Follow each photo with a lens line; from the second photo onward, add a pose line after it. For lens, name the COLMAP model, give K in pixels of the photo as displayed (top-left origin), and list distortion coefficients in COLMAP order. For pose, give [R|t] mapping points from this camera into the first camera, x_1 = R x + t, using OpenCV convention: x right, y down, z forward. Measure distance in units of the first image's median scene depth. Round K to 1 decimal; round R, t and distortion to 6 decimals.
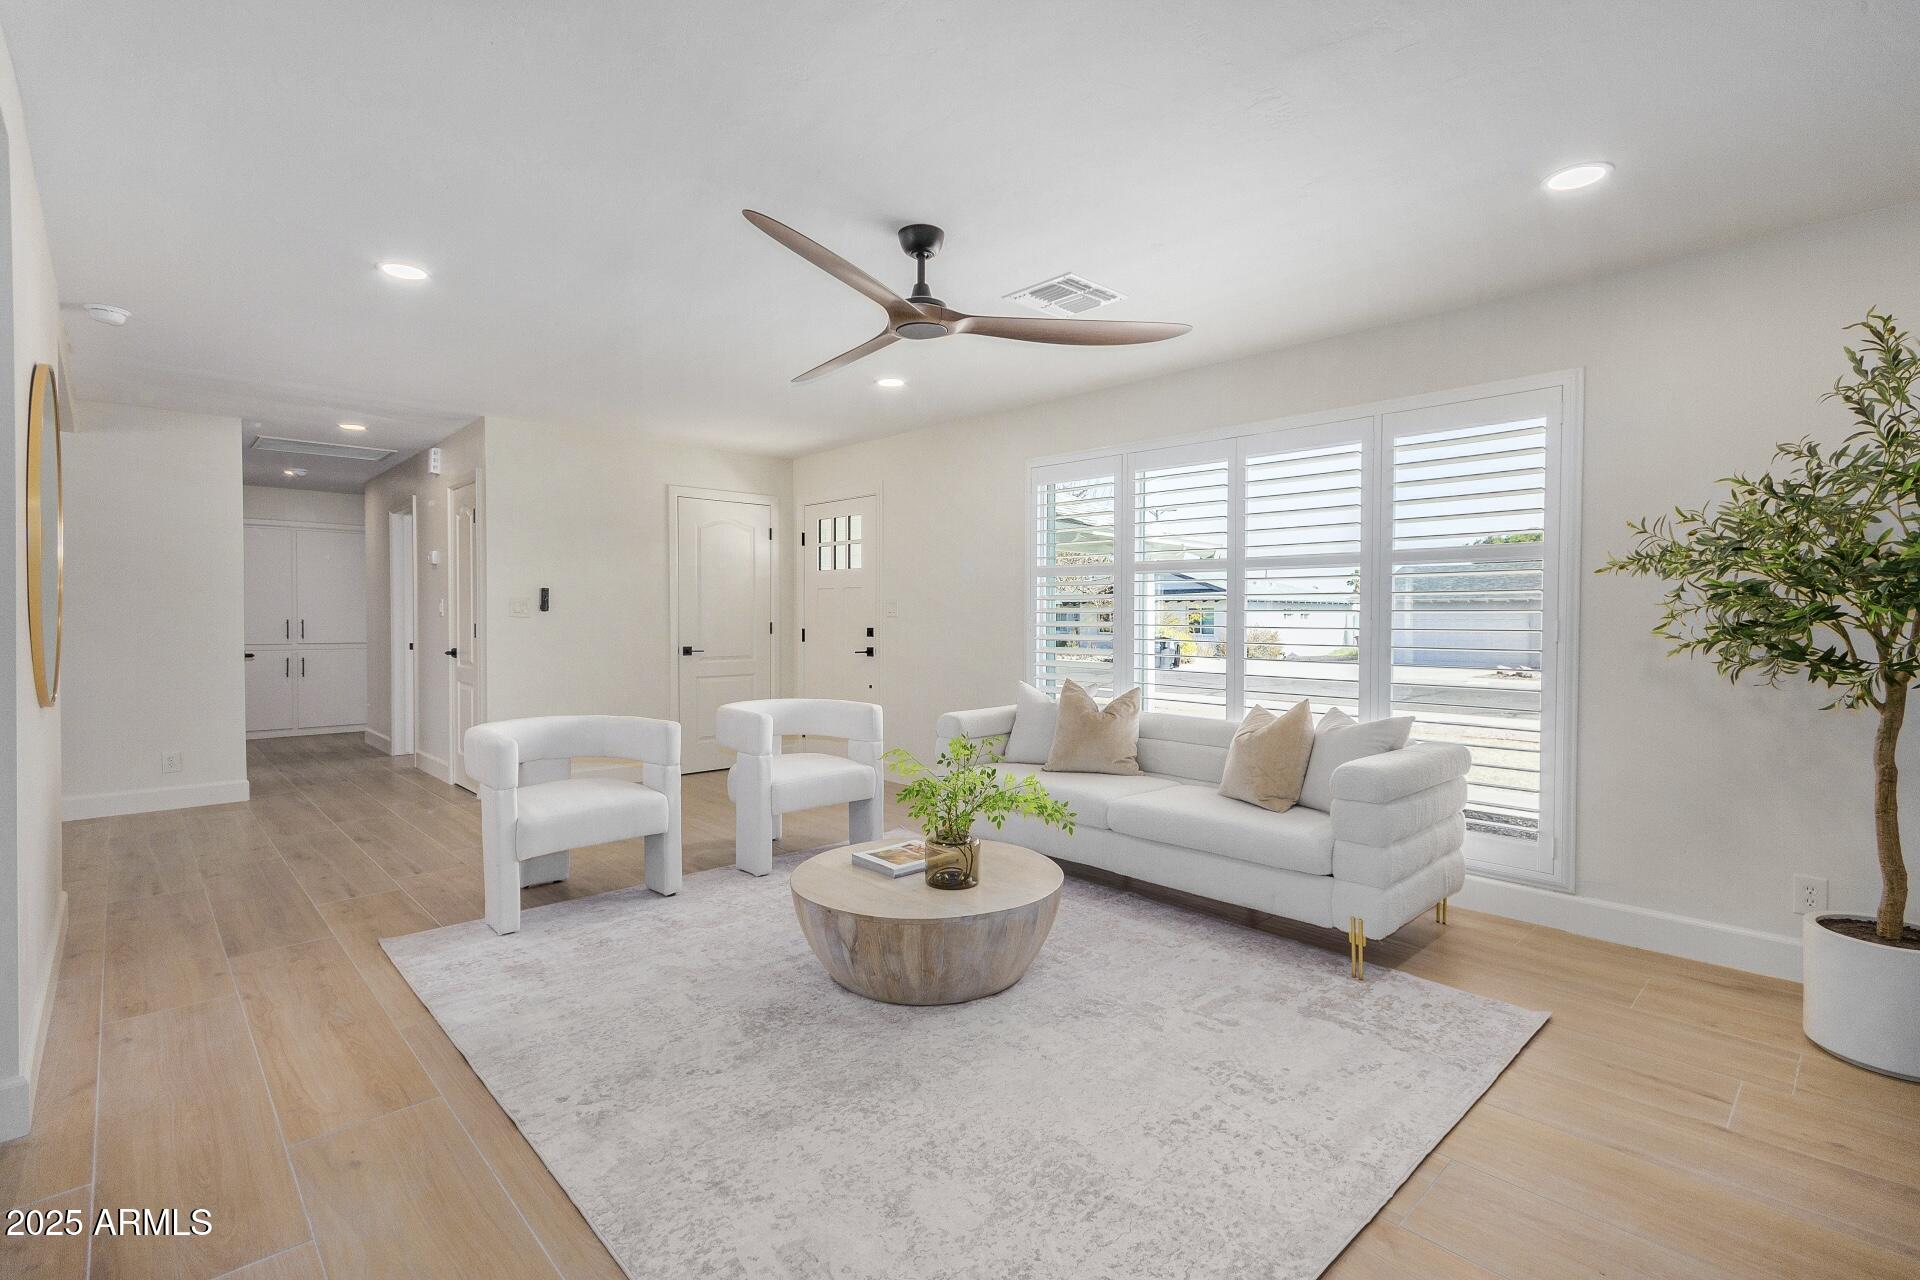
lens RADIAL K [[882.7, 0, 970.9], [0, 882.7, 631.1], [0, 0, 1]] dist [0.007406, -0.000475]
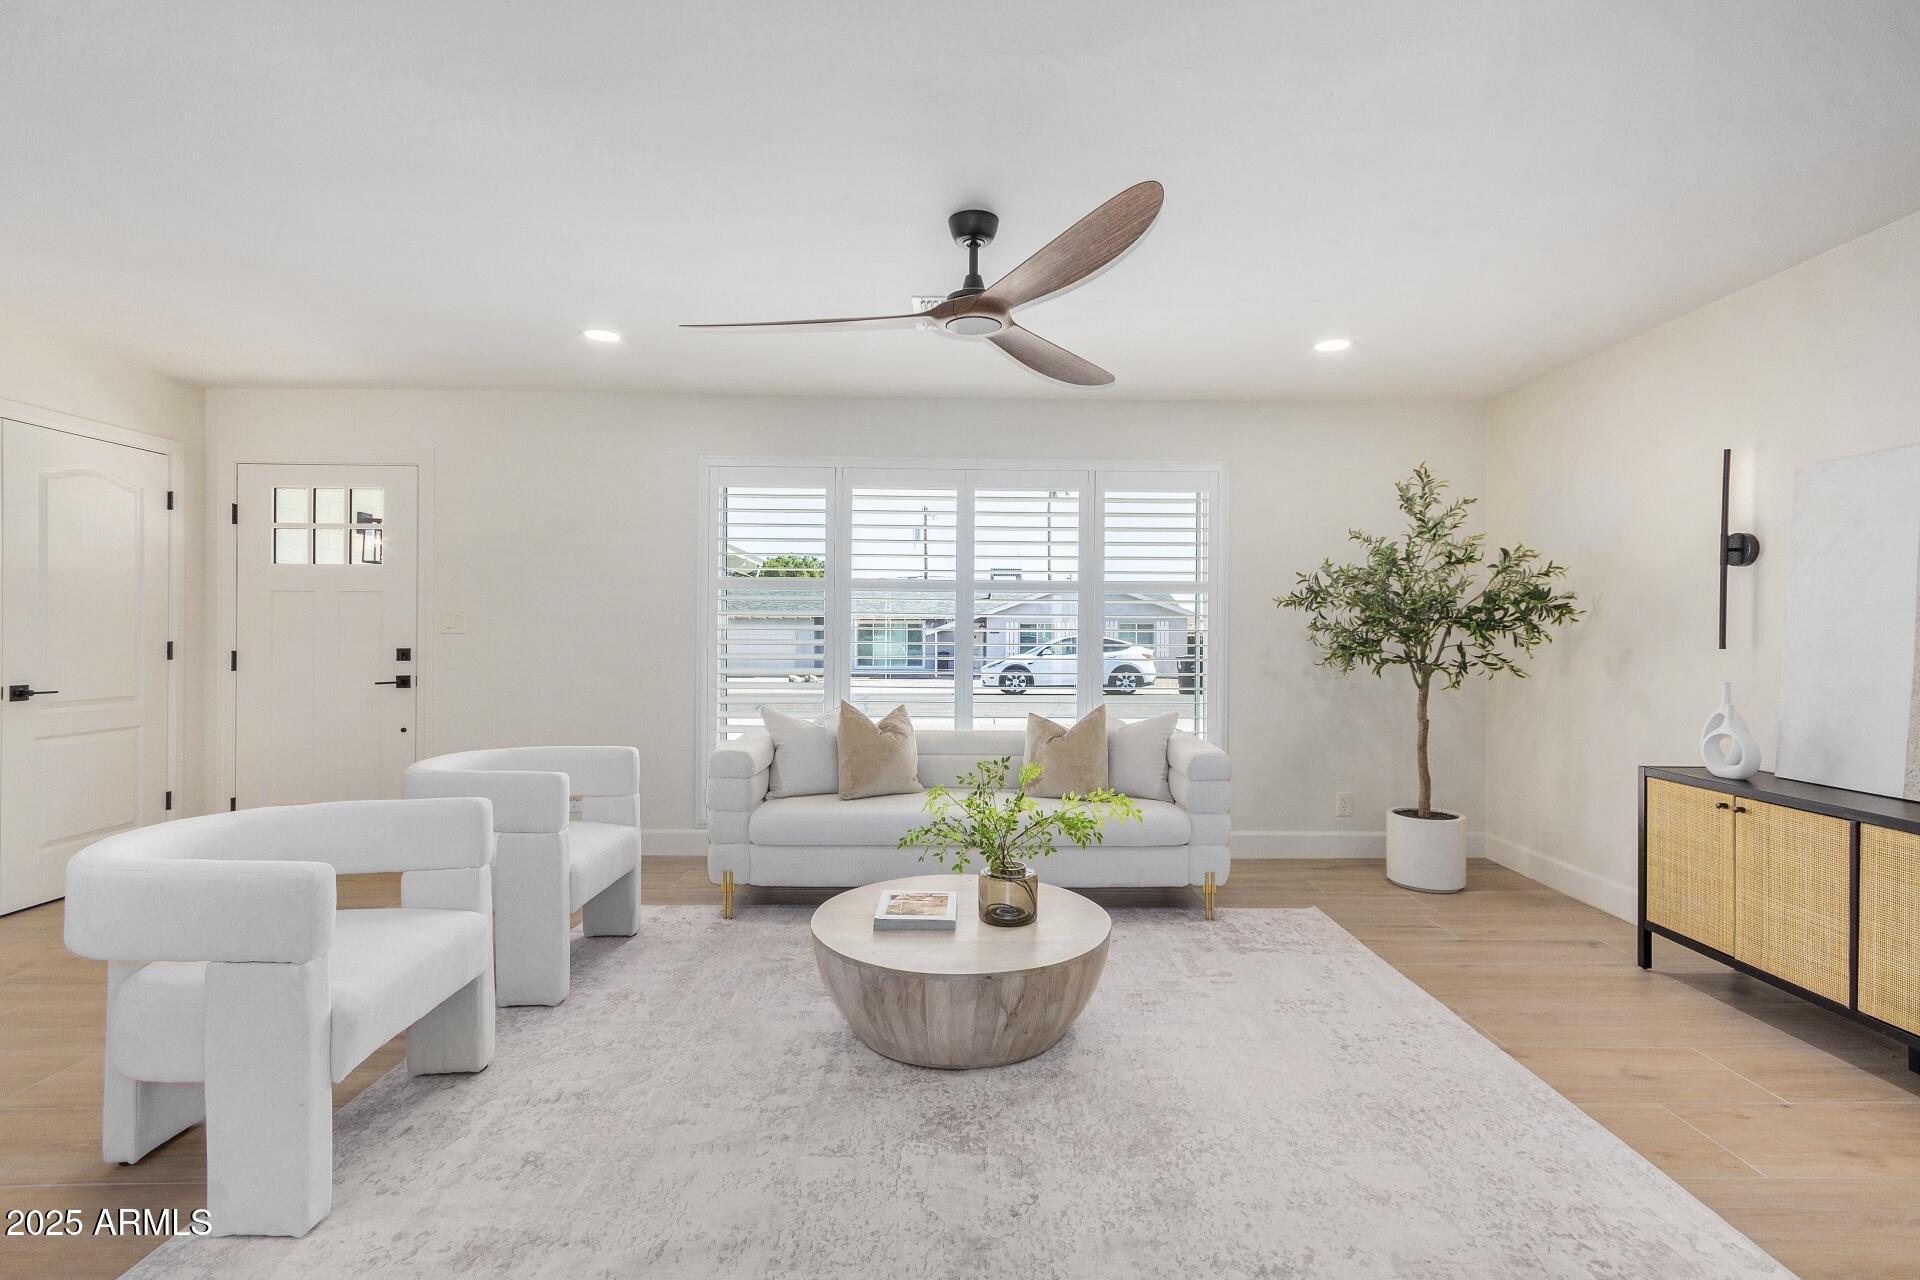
lens RADIAL K [[882.7, 0, 970.9], [0, 882.7, 631.1], [0, 0, 1]] dist [0.007406, -0.000475]
pose [[0.679657, 0.003570, 0.733521, -0.722915], [0.009145, 0.999869, -0.013340, -0.008785], [-0.733473, 0.015775, 0.679535, 0.377253]]
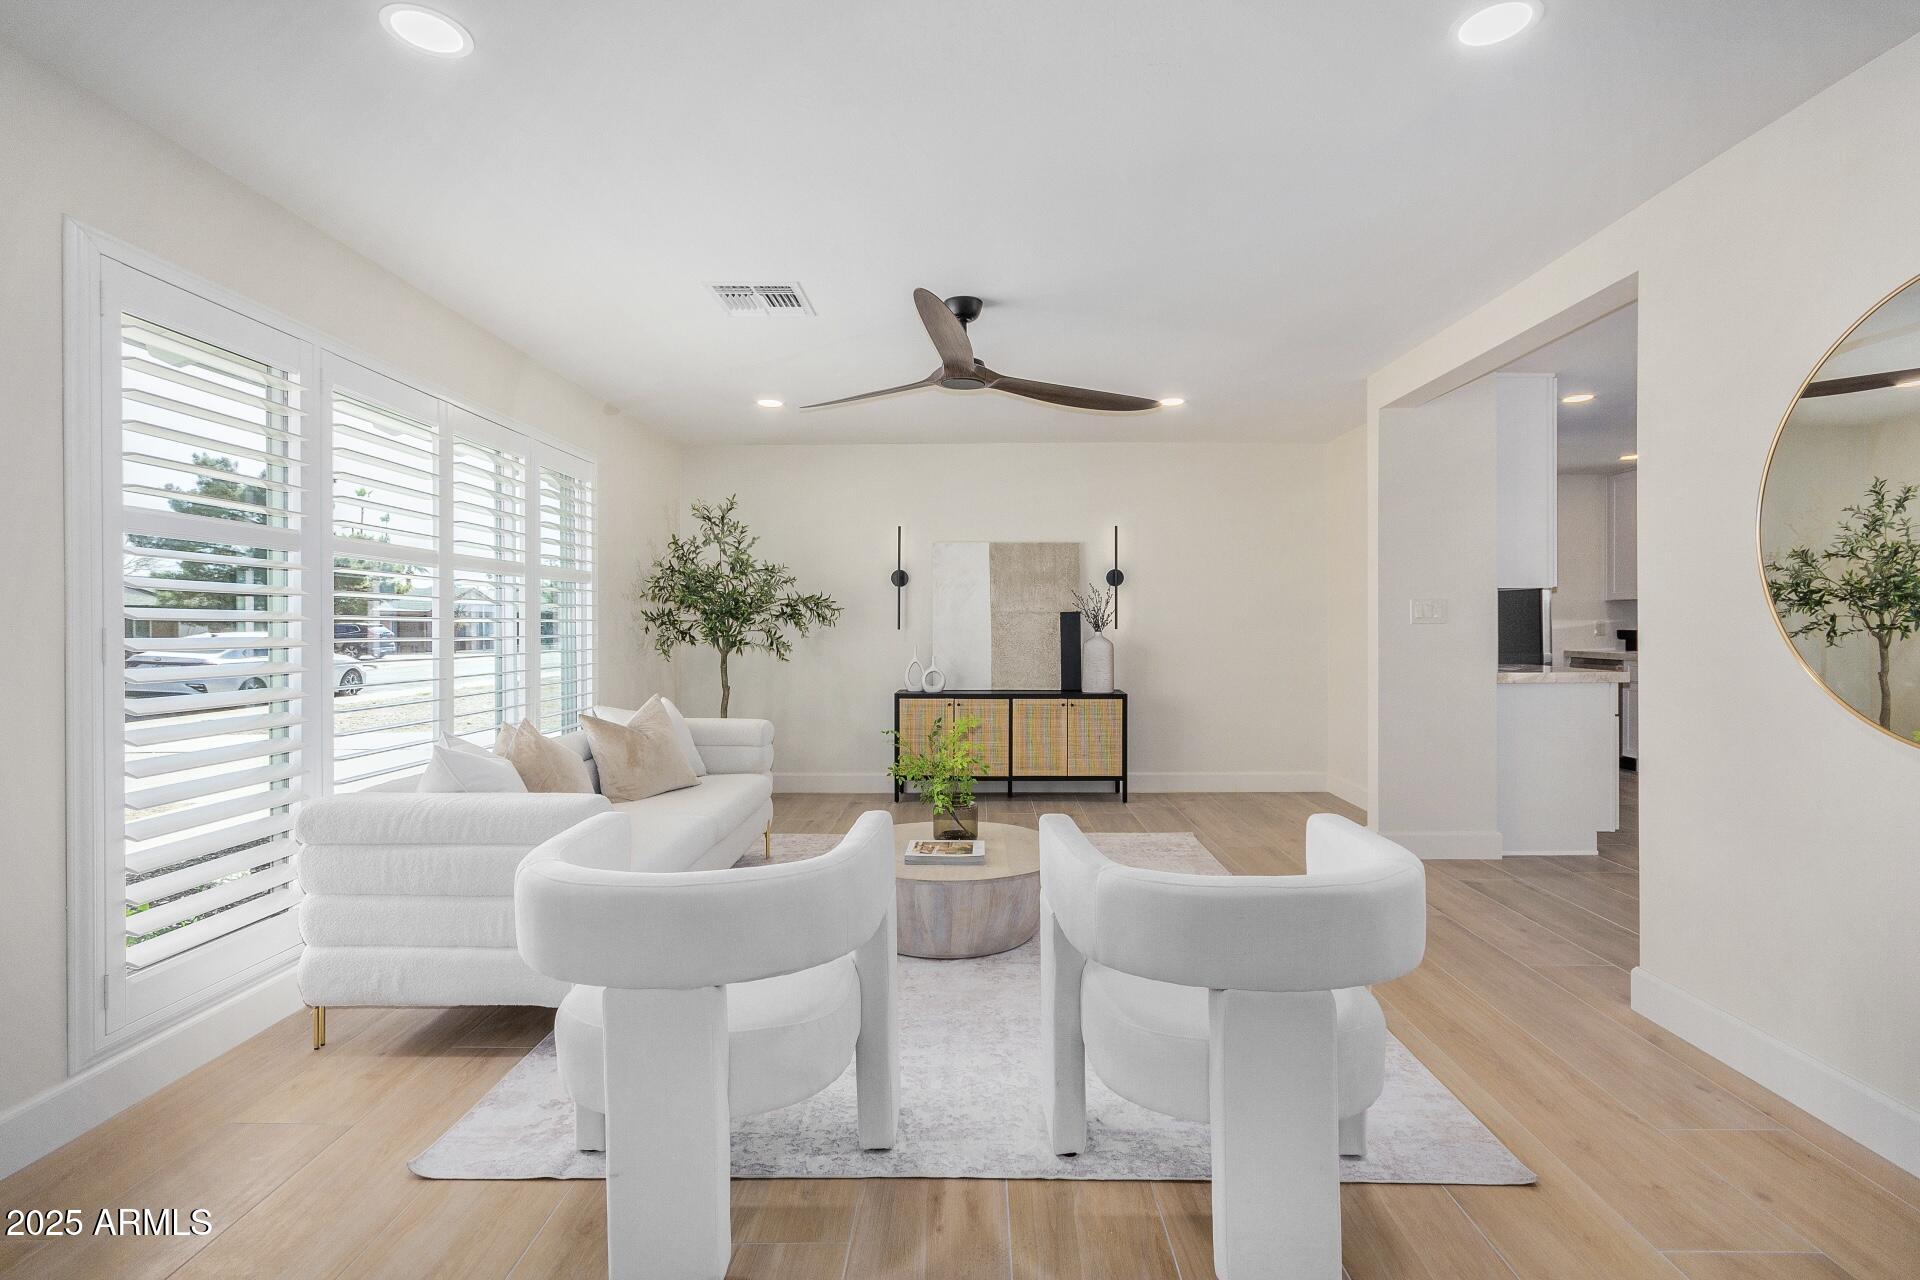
lens RADIAL K [[882.7, 0, 970.9], [0, 882.7, 631.1], [0, 0, 1]] dist [0.007406, -0.000475]
pose [[-0.718093, -0.012411, 0.695836, -0.887980], [0.009540, 0.999571, 0.027674, -0.045441], [-0.695882, 0.026511, -0.717667, 1.841667]]
